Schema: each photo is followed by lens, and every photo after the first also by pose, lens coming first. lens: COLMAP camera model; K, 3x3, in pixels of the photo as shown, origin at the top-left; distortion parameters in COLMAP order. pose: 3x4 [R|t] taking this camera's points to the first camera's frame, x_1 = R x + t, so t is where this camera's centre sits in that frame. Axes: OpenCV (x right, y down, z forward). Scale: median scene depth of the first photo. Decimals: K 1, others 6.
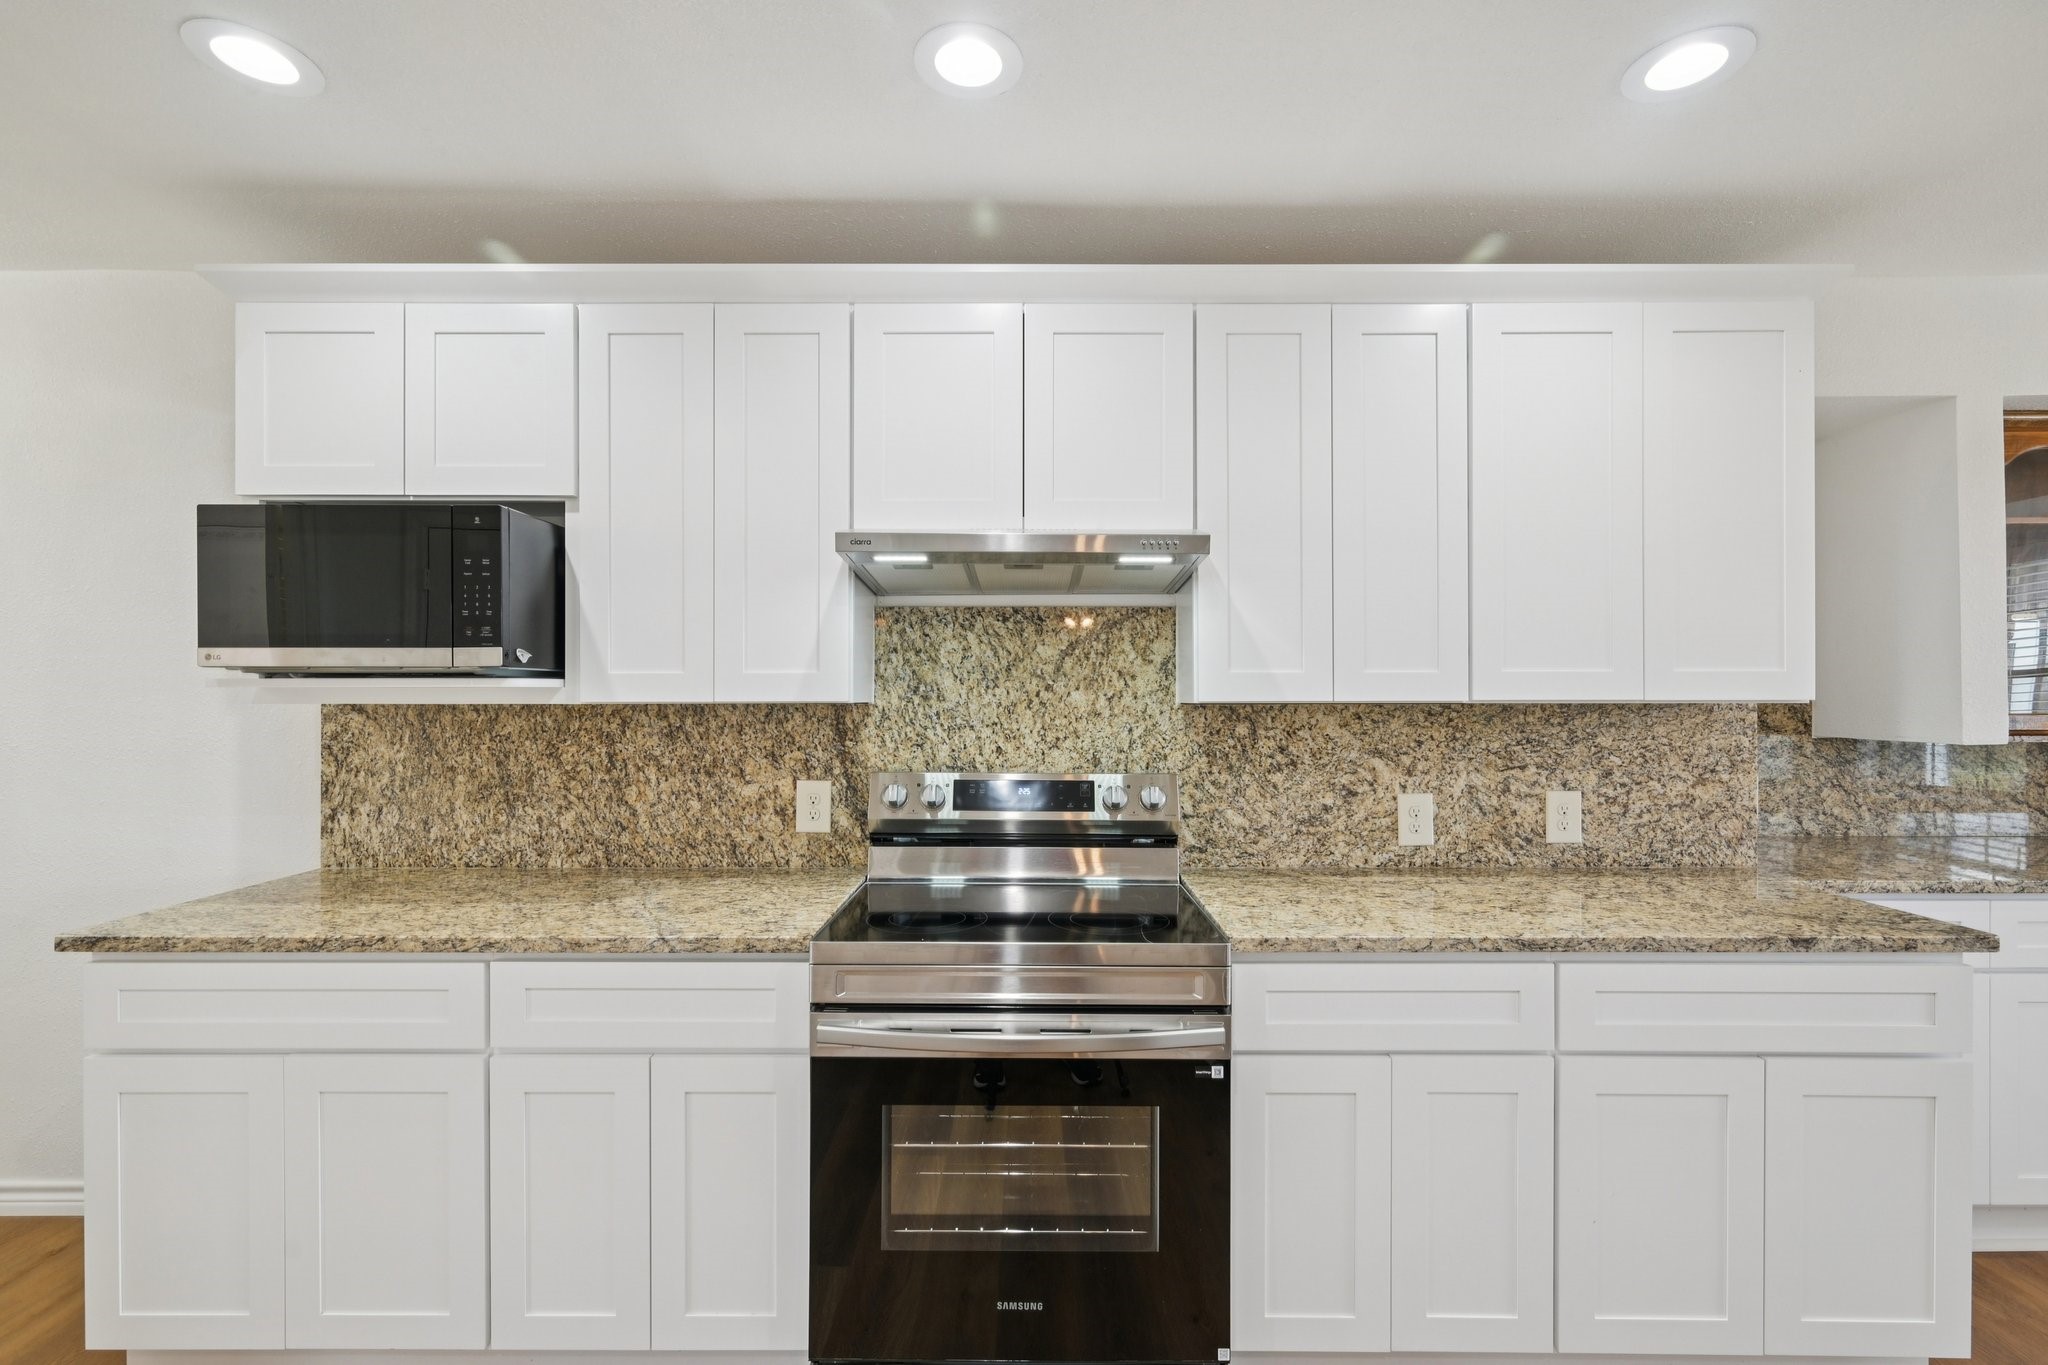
lens RADIAL K [[882.3, 0, 1027.7], [0, 882.3, 686.7], [0, 0, 1]] dist [-0.000816, -0.000270]
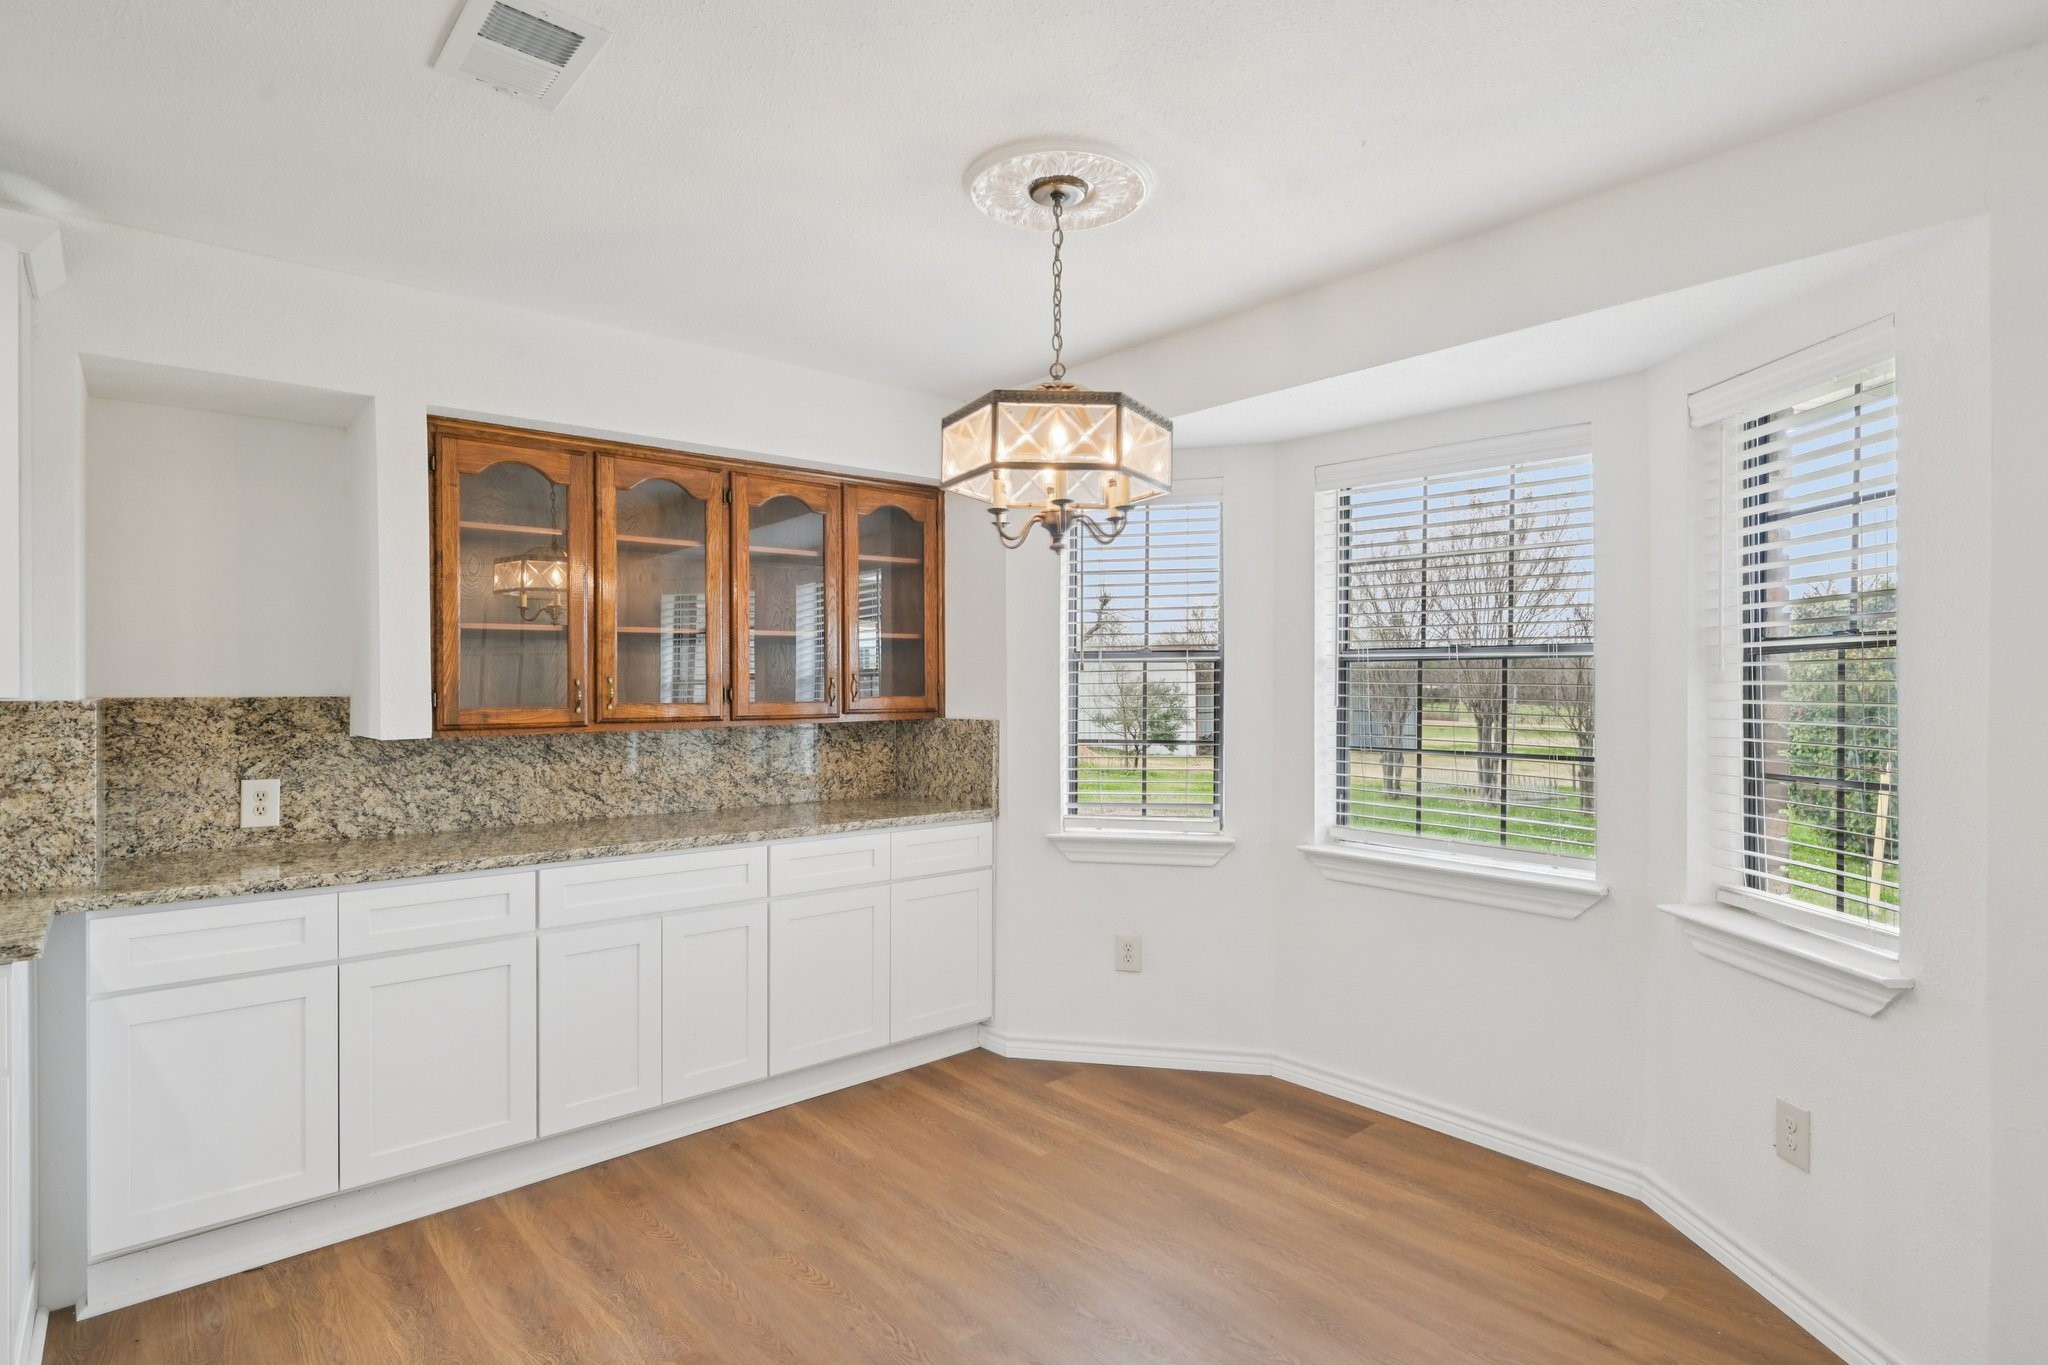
lens RADIAL K [[1052.0, 0, 1039.9], [0, 1052.0, 690.8], [0, 0, 1]] dist [0.003455, 0.000142]
pose [[0.741864, -0.000788, 0.670550, 0.678665], [-0.005763, 0.999955, 0.007551, -0.004466], [-0.670525, -0.009466, 0.741826, -0.351838]]
